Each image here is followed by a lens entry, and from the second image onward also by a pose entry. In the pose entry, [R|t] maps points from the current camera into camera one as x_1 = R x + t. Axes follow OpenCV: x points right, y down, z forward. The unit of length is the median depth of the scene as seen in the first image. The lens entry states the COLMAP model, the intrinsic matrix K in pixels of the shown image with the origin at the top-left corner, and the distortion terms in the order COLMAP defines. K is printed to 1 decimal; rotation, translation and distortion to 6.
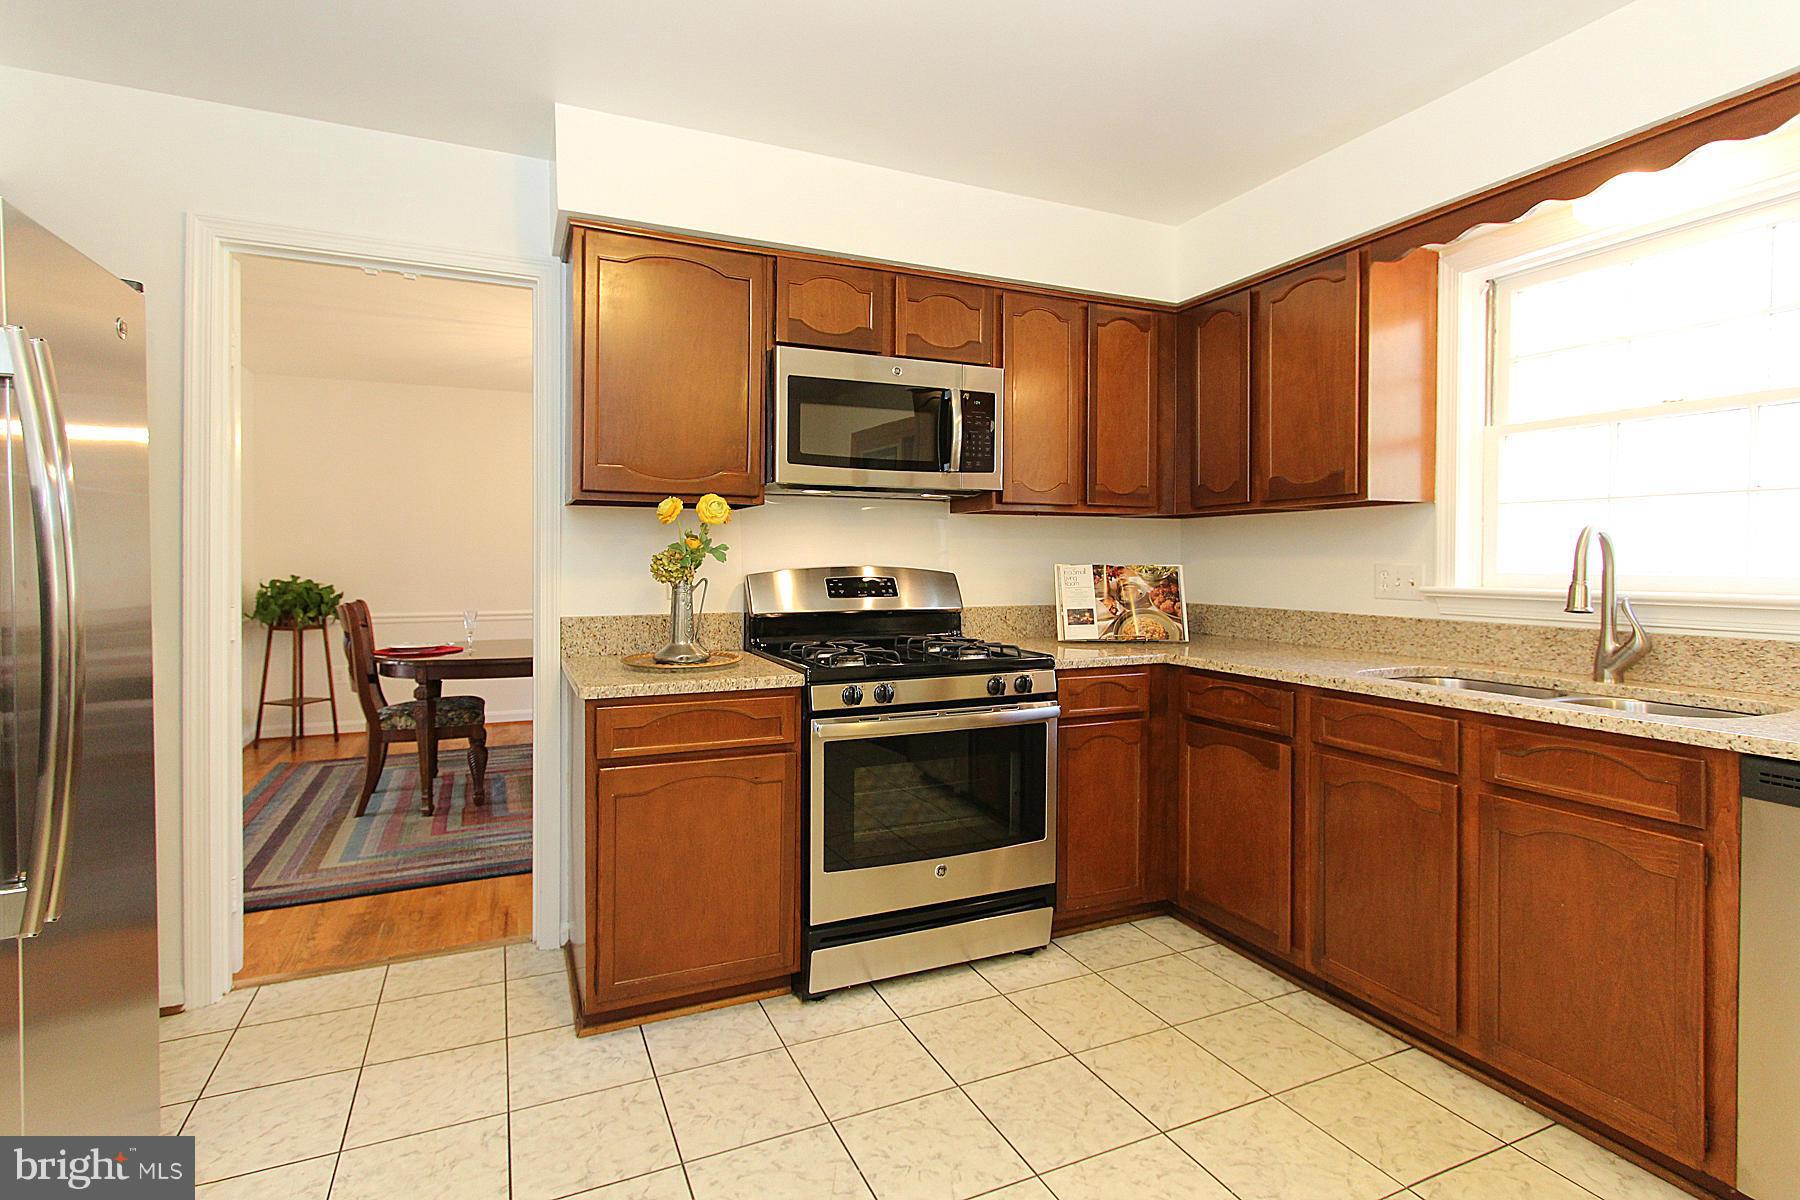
lens RADIAL K [[889.9, 0, 824.1], [0, 889.9, 572.5], [0, 0, 1]] dist [0.002190, 0.000512]
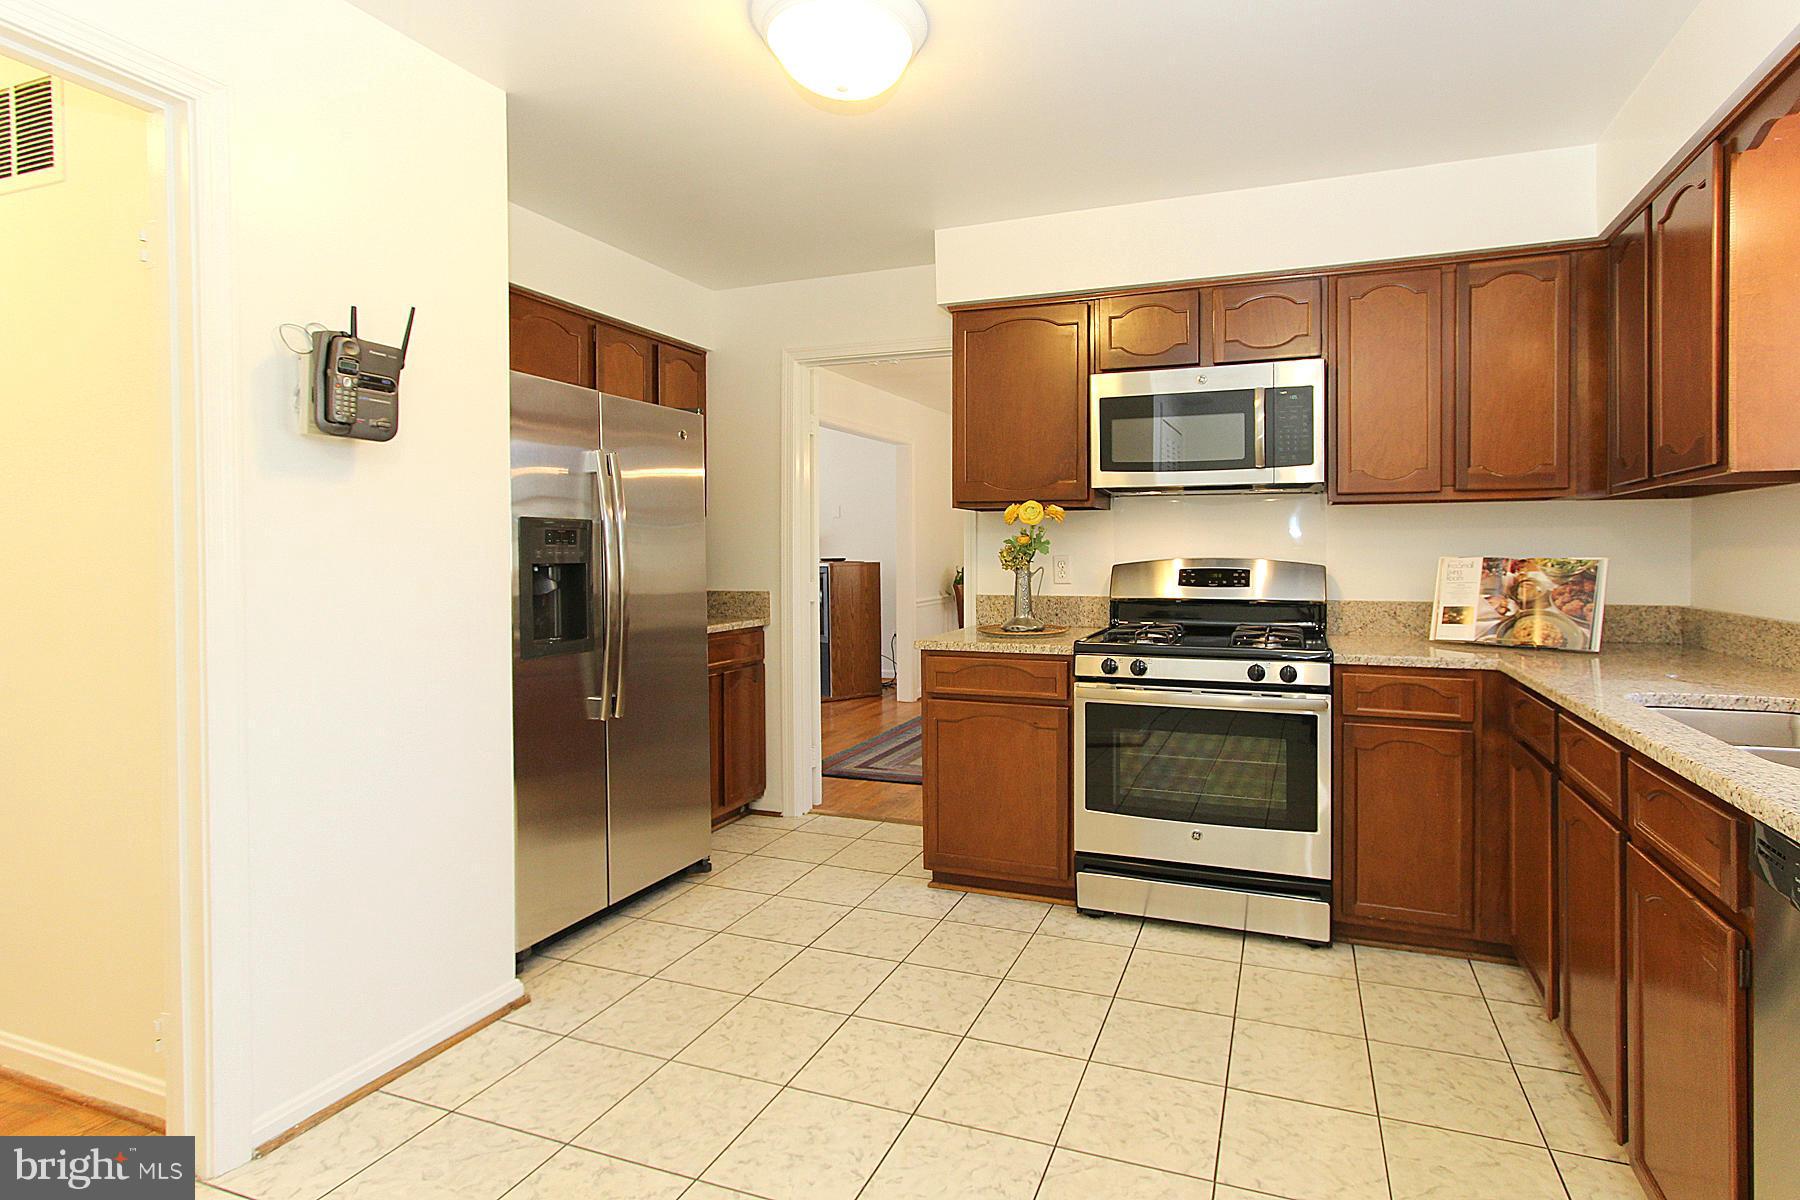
lens RADIAL K [[857.0, 0, 904.2], [0, 857.0, 561.3], [0, 0, 1]] dist [-0.000136, 0.000602]
pose [[0.711119, 0.006807, -0.703039, 0.603545], [-0.008307, 0.999965, 0.001280, -0.001278], [0.703022, 0.004930, 0.711151, -0.006181]]
